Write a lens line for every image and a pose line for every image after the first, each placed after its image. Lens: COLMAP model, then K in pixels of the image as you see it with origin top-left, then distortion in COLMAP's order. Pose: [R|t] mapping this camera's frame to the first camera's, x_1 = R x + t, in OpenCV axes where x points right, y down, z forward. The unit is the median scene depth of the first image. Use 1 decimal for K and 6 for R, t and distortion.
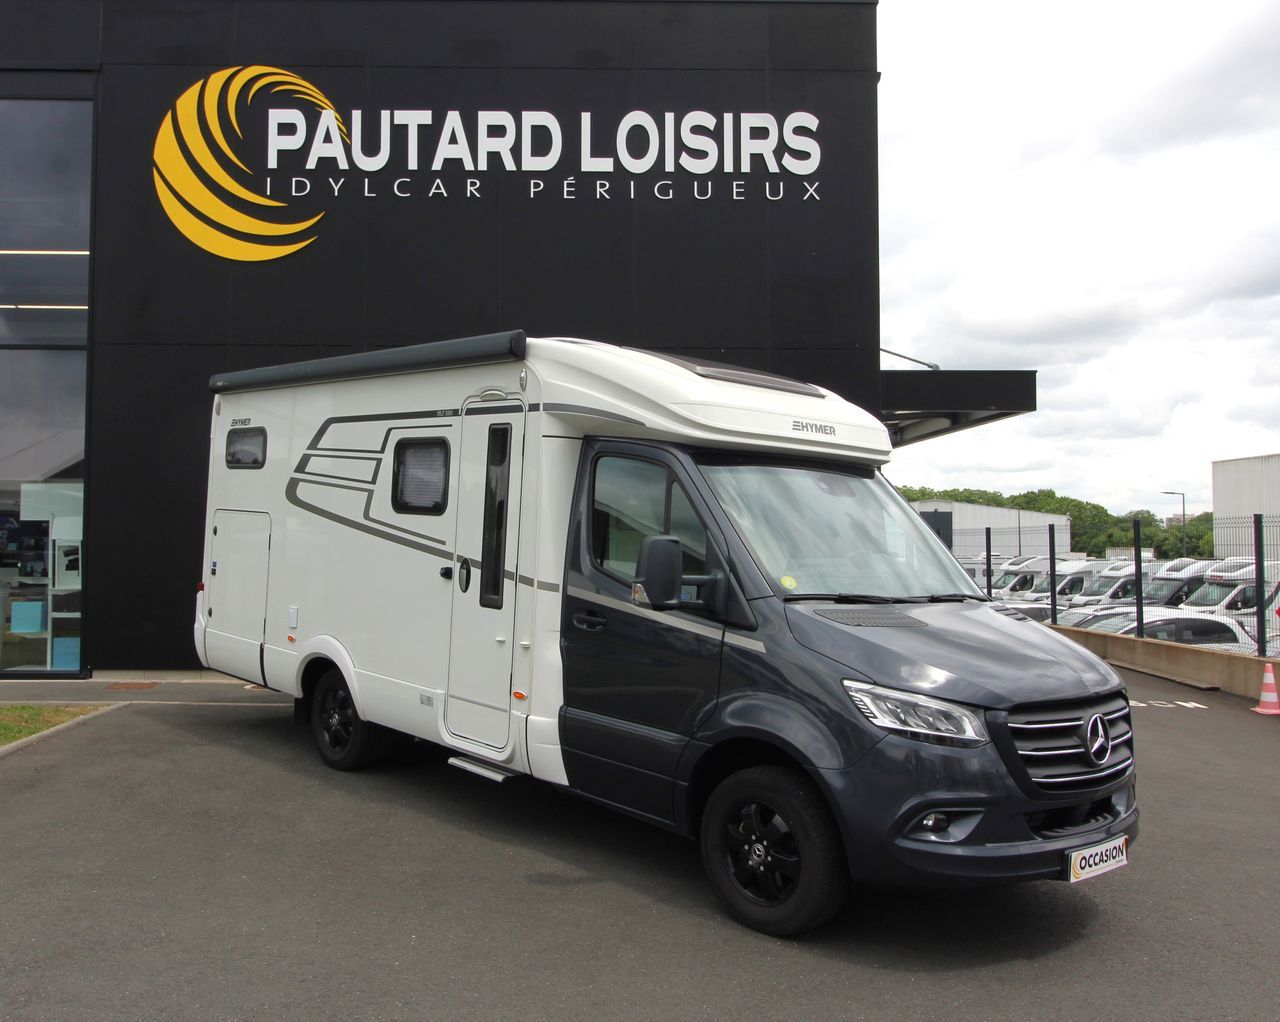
lens RADIAL K [[995.3, 0, 640.4], [0, 995.3, 527.4], [0, 0, 1]] dist [0.006307, -0.000712]
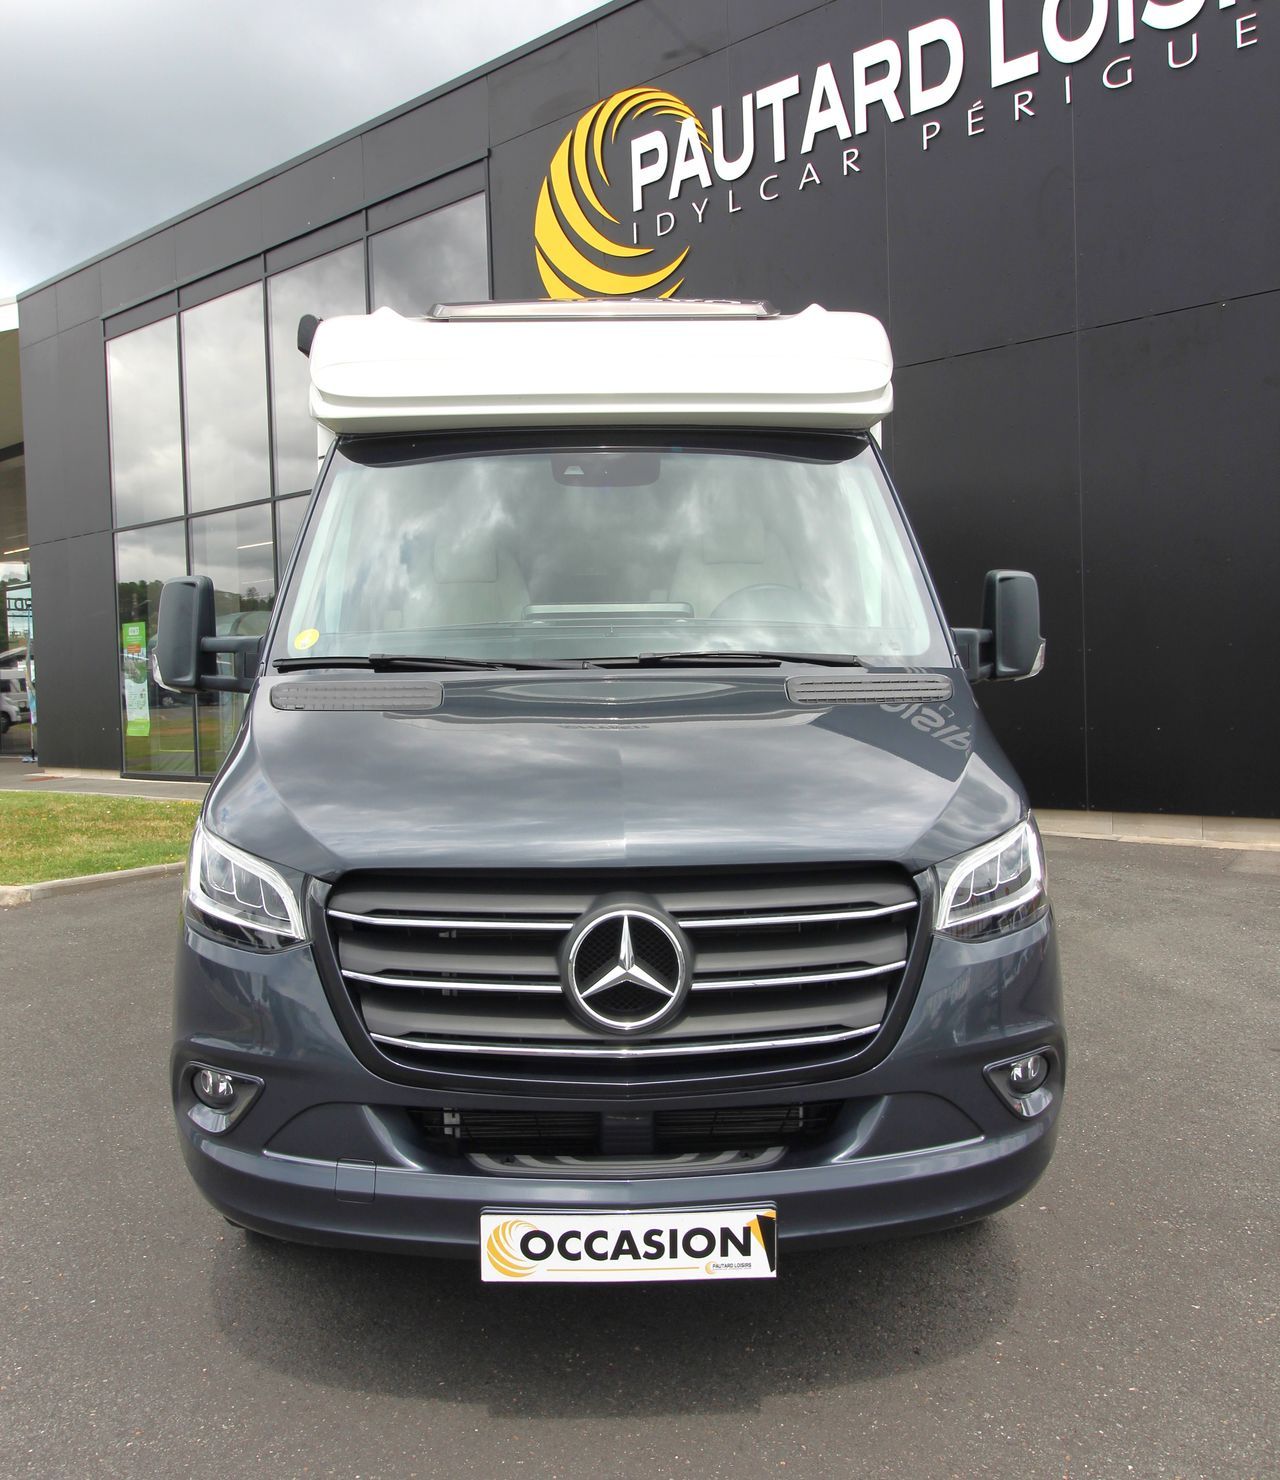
lens RADIAL K [[1136.8, 0, 742.5], [0, 1136.8, 736.1], [0, 0, 1]] dist [0.000435, -0.006915]
pose [[0.790686, -0.002888, -0.612215, 0.463271], [0.052223, 0.996662, 0.062746, 0.051296], [0.609991, -0.081585, 0.788197, 0.388044]]
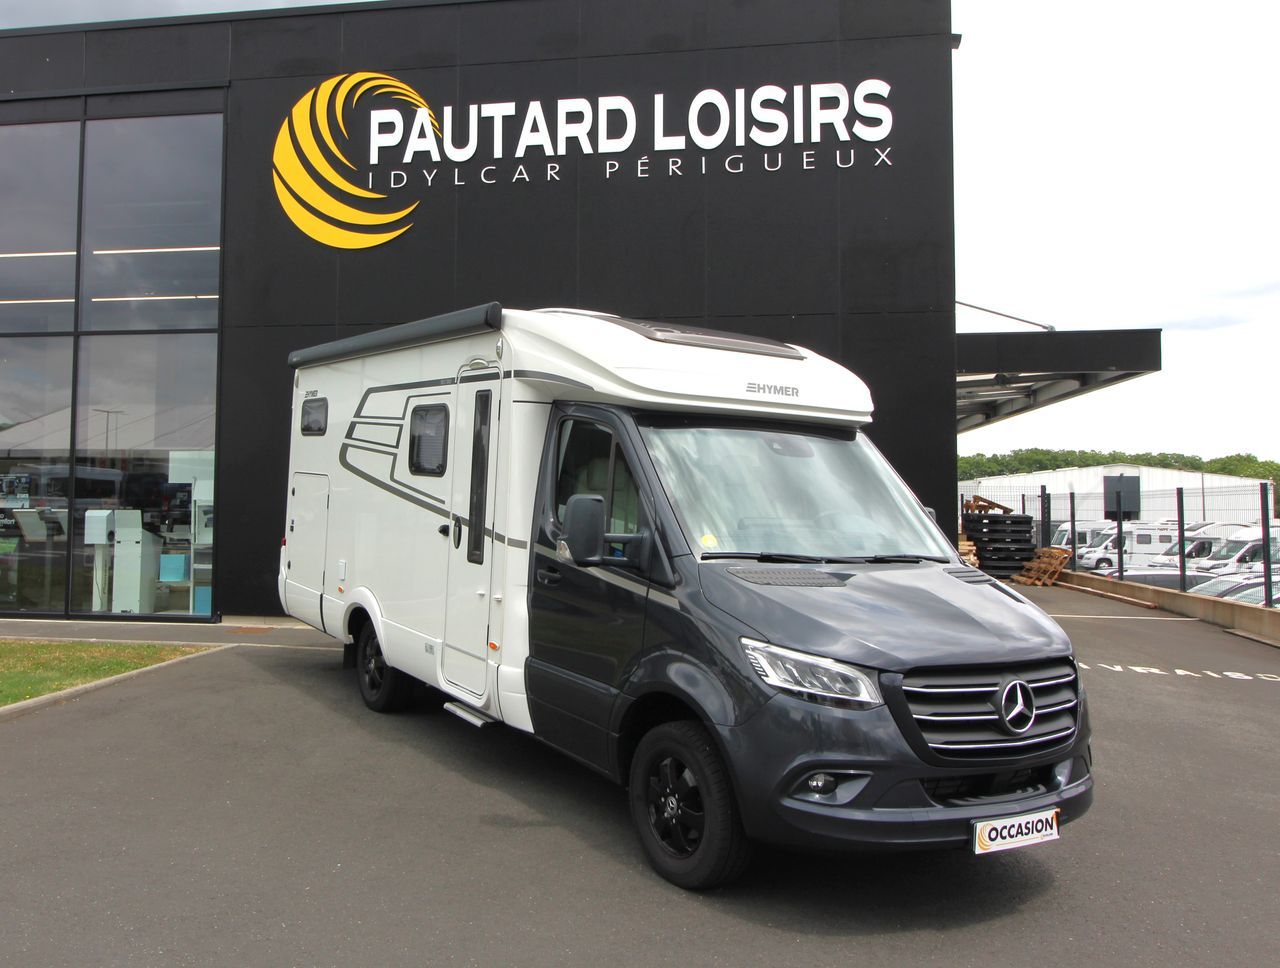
lens RADIAL K [[950.9, 0, 640.0], [0, 950.9, 484.0], [0, 0, 1]] dist [0.005664, 0.002967]
pose [[0.986505, -0.000173, -0.163728, 0.146139], [-0.001088, 0.999970, -0.007612, 0.002736], [0.163725, 0.007688, 0.986476, 0.017758]]
